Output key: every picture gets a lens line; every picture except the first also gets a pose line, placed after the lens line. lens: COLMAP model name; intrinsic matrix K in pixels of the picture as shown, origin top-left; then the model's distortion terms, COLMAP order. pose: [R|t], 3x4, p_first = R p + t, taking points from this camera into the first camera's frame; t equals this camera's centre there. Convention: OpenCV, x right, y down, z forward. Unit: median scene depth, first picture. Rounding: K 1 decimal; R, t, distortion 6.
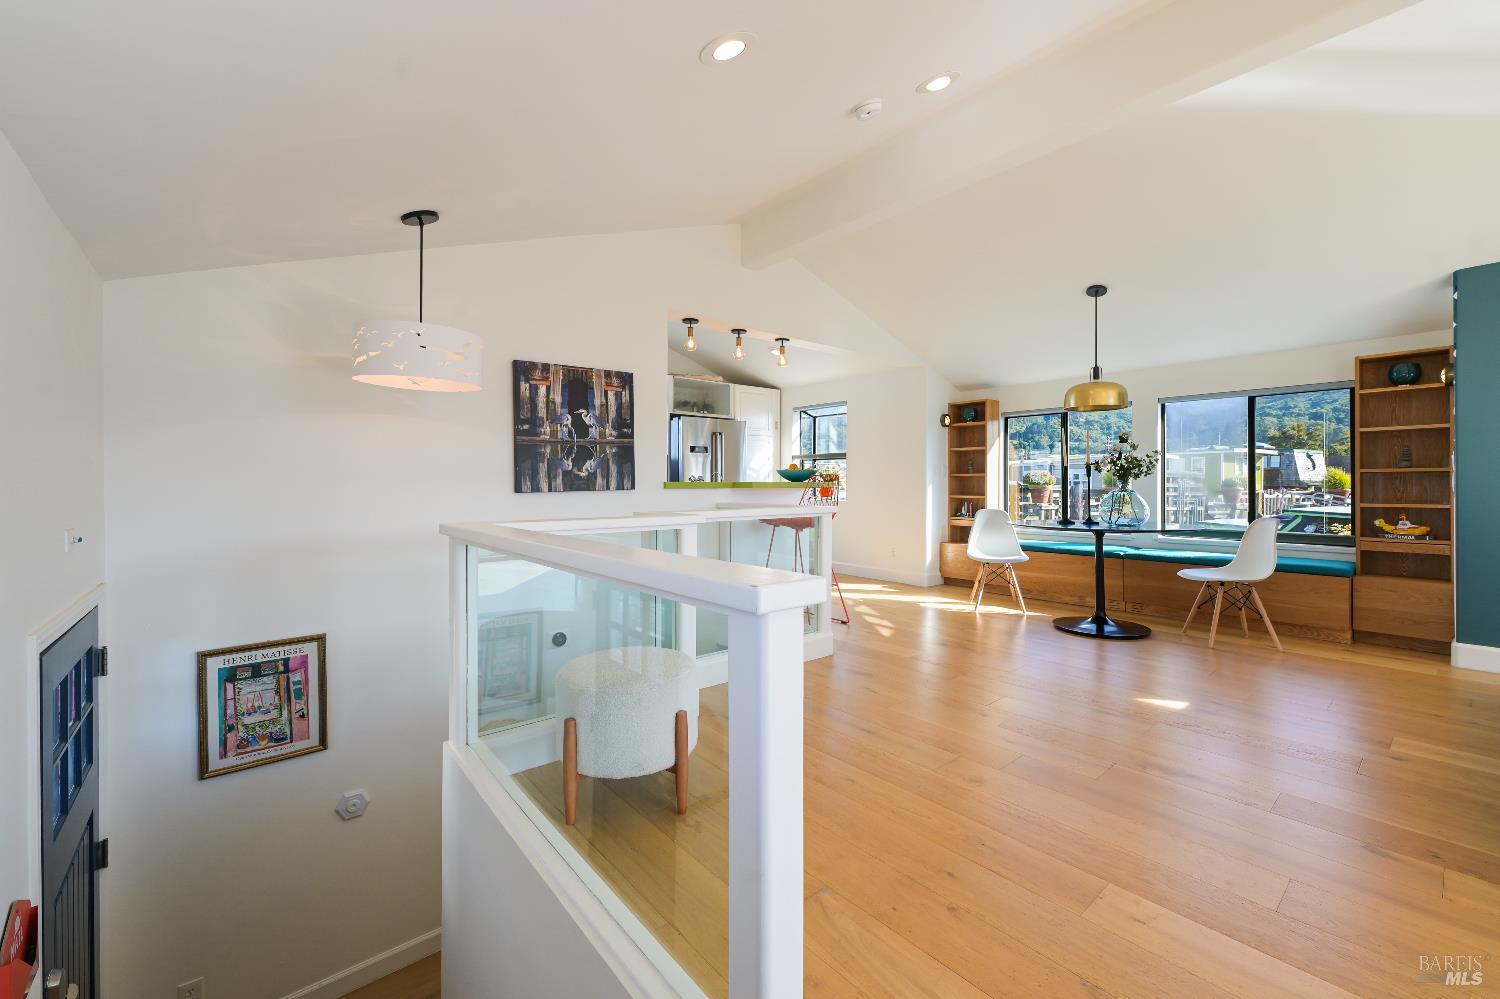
lens RADIAL K [[602.7, 0, 745.7], [0, 602.7, 487.6], [0, 0, 1]] dist [0.000041, 0.001364]
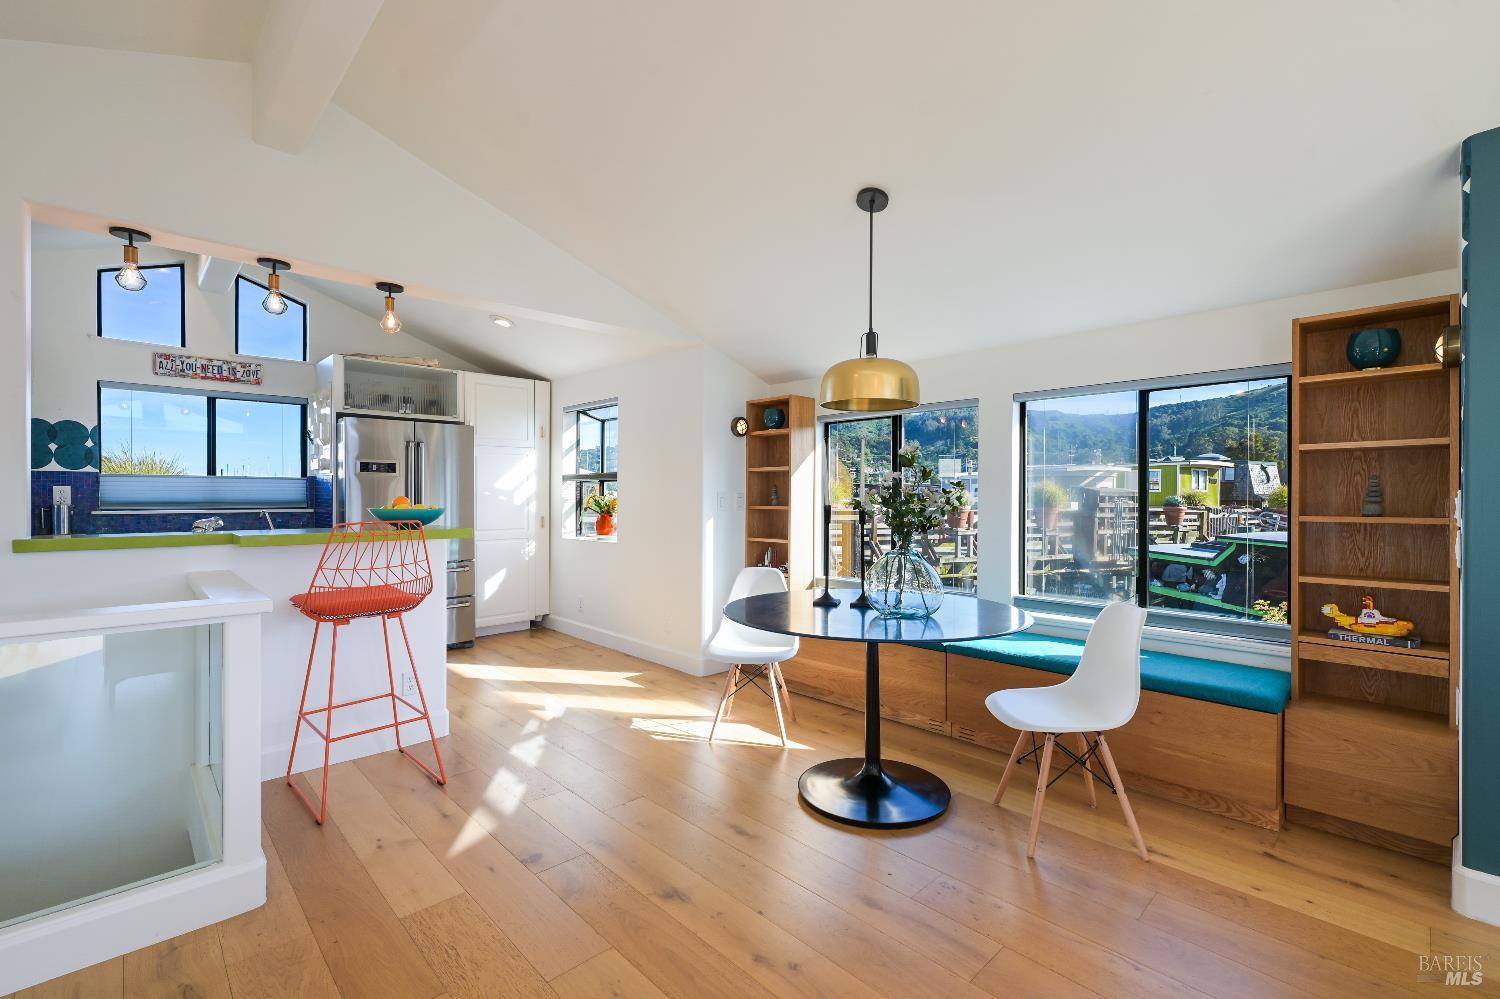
lens RADIAL K [[638.7, 0, 752.3], [0, 638.7, 505.9], [0, 0, 1]] dist [-0.000047, -0.000898]
pose [[0.997189, -0.000704, 0.074925, 0.473894], [-0.000131, 0.999938, 0.011136, -0.048404], [-0.074929, -0.011115, 0.997127, 0.453322]]
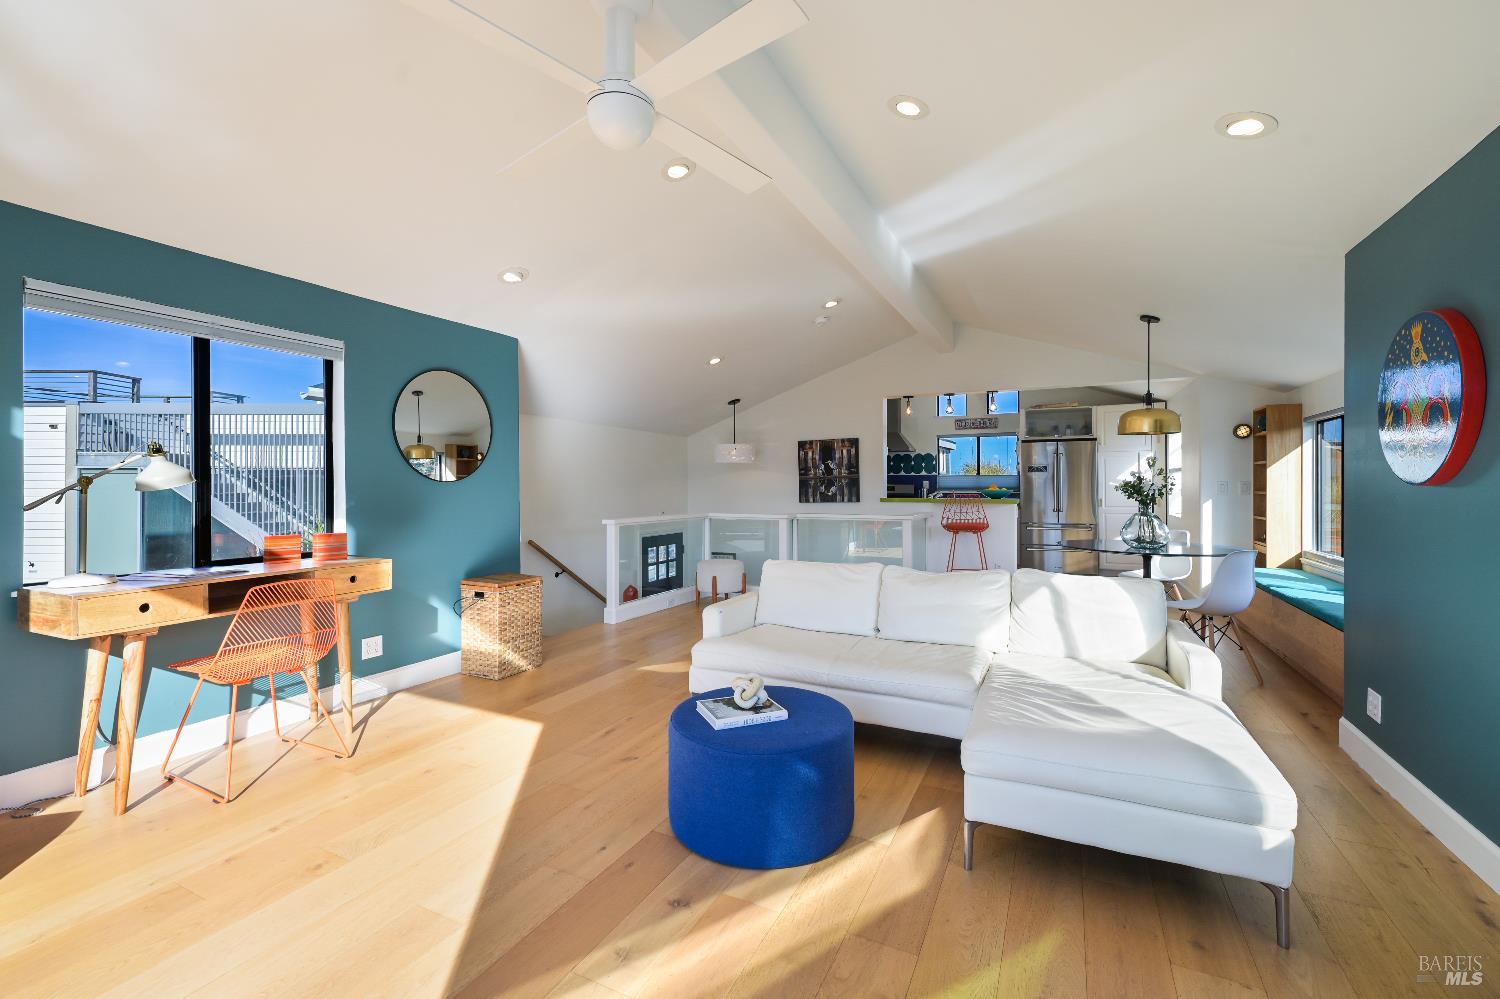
lens RADIAL K [[638.7, 0, 747.0], [0, 638.7, 482.3], [0, 0, 1]] dist [-0.000047, -0.000898]
pose [[0.393670, -0.005311, -0.919236, 1.472796], [-0.004269, 0.999962, -0.007606, -0.041063], [0.919242, 0.006919, 0.393632, -0.064735]]
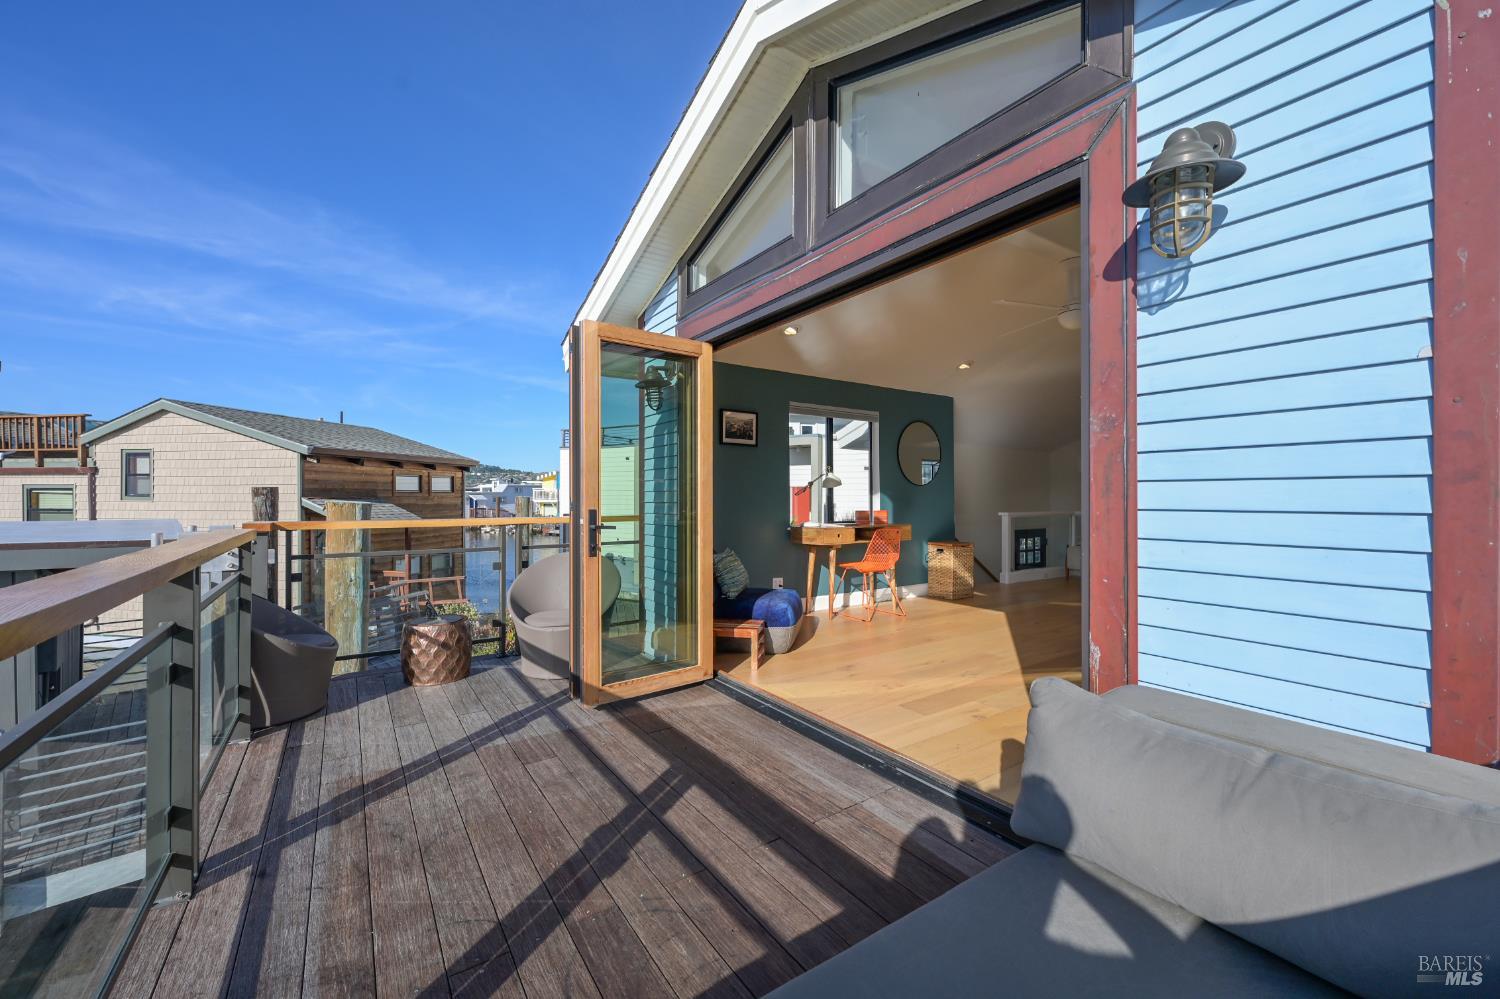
lens RADIAL K [[602.7, 0, 752.5], [0, 602.7, 492.5], [0, 0, 1]] dist [0.000041, 0.001364]
pose [[-0.091645, -0.006239, -0.995772, 2.087116], [-0.009974, 0.999936, -0.005347, -0.012427], [0.995742, 0.009442, -0.091701, -0.429610]]
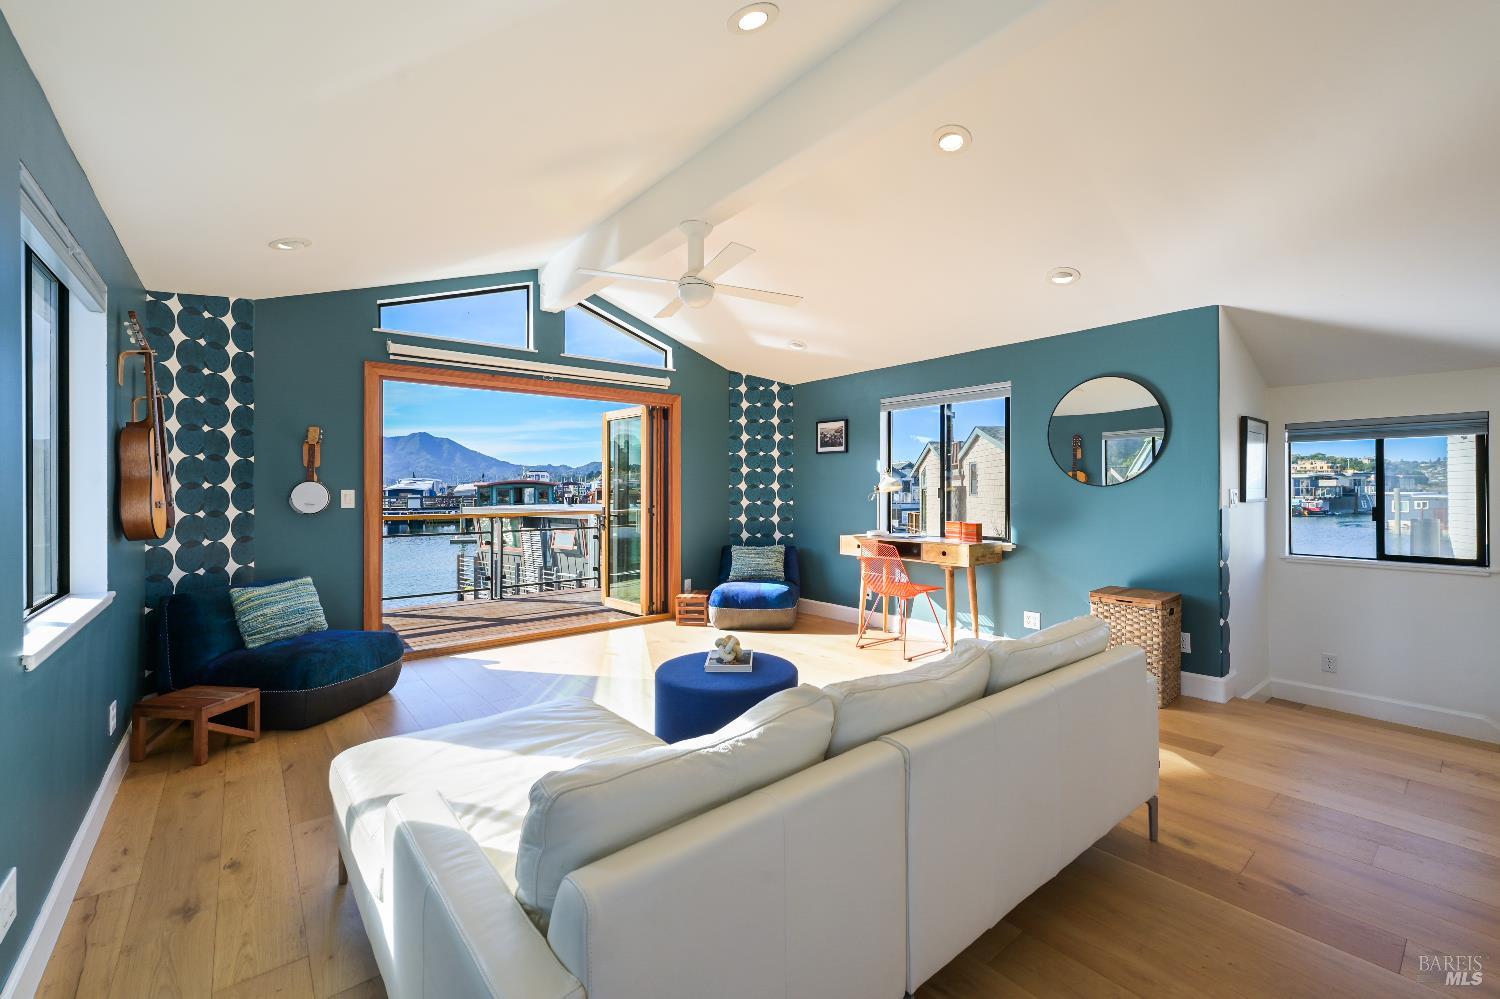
lens RADIAL K [[638.7, 0, 764.4], [0, 638.7, 477.6], [0, 0, 1]] dist [-0.000047, -0.000898]
pose [[-0.999944, 0.001857, 0.010443, 0.869934], [0.001748, 0.999944, -0.010464, -0.050843], [-0.010461, -0.010445, -0.999891, 0.960473]]
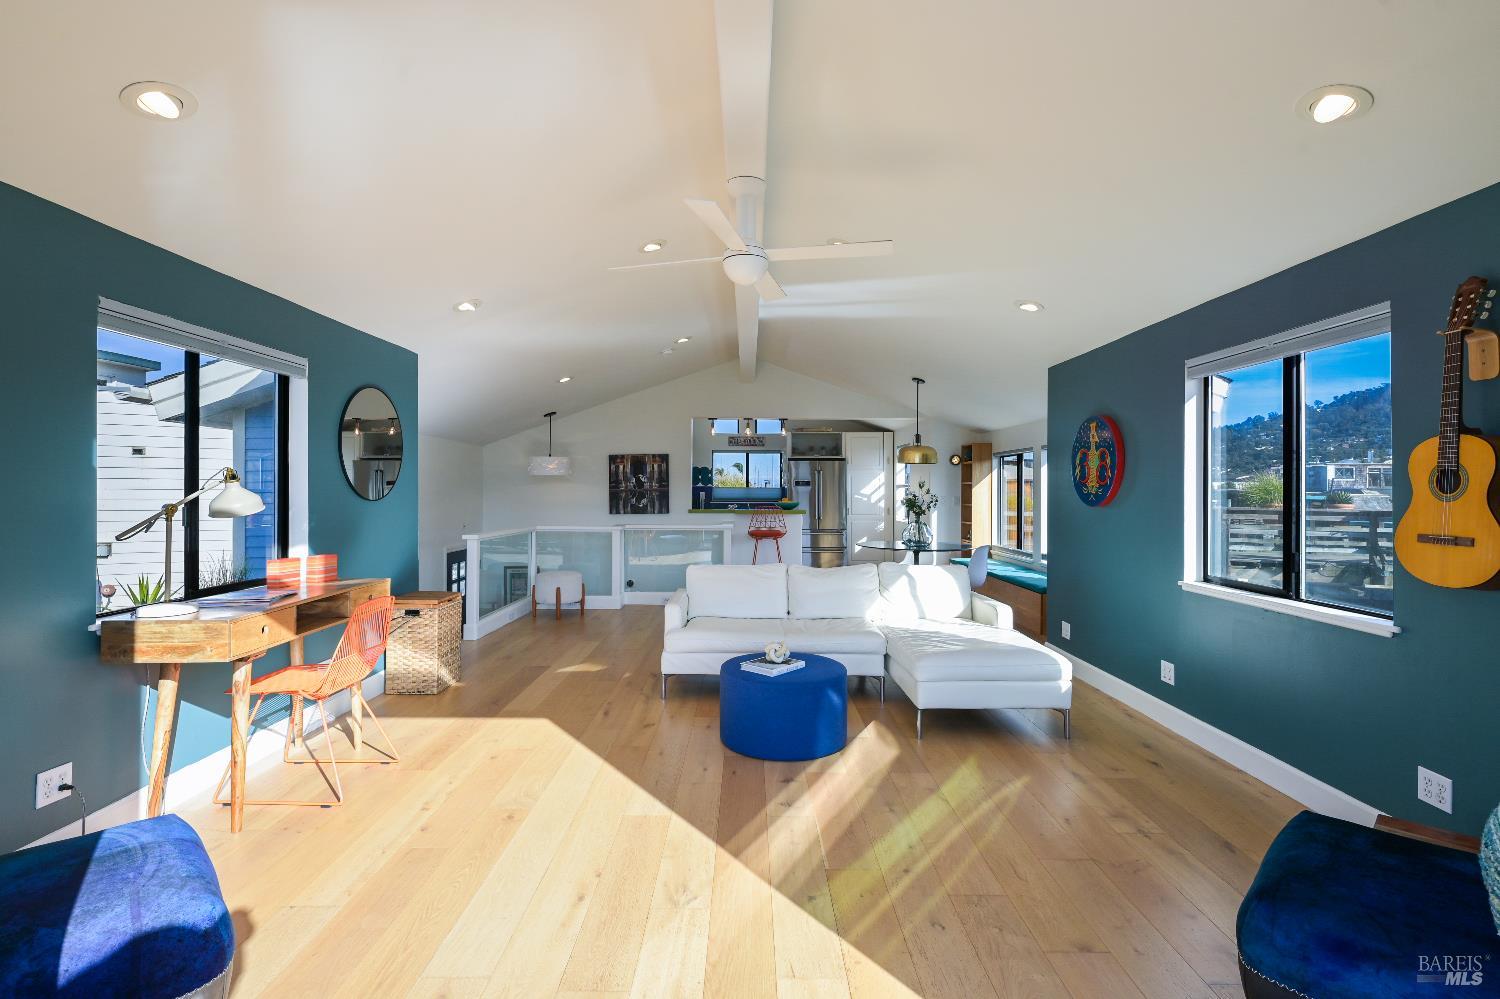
lens RADIAL K [[697.6, 0, 744.6], [0, 697.6, 488.4], [0, 0, 1]] dist [0.003701, 0.002009]
pose [[0.760335, 0.000838, -0.649531, 1.504246], [-0.007613, 0.999942, -0.007621, -0.063609], [0.649487, 0.010739, 0.760297, -0.576581]]
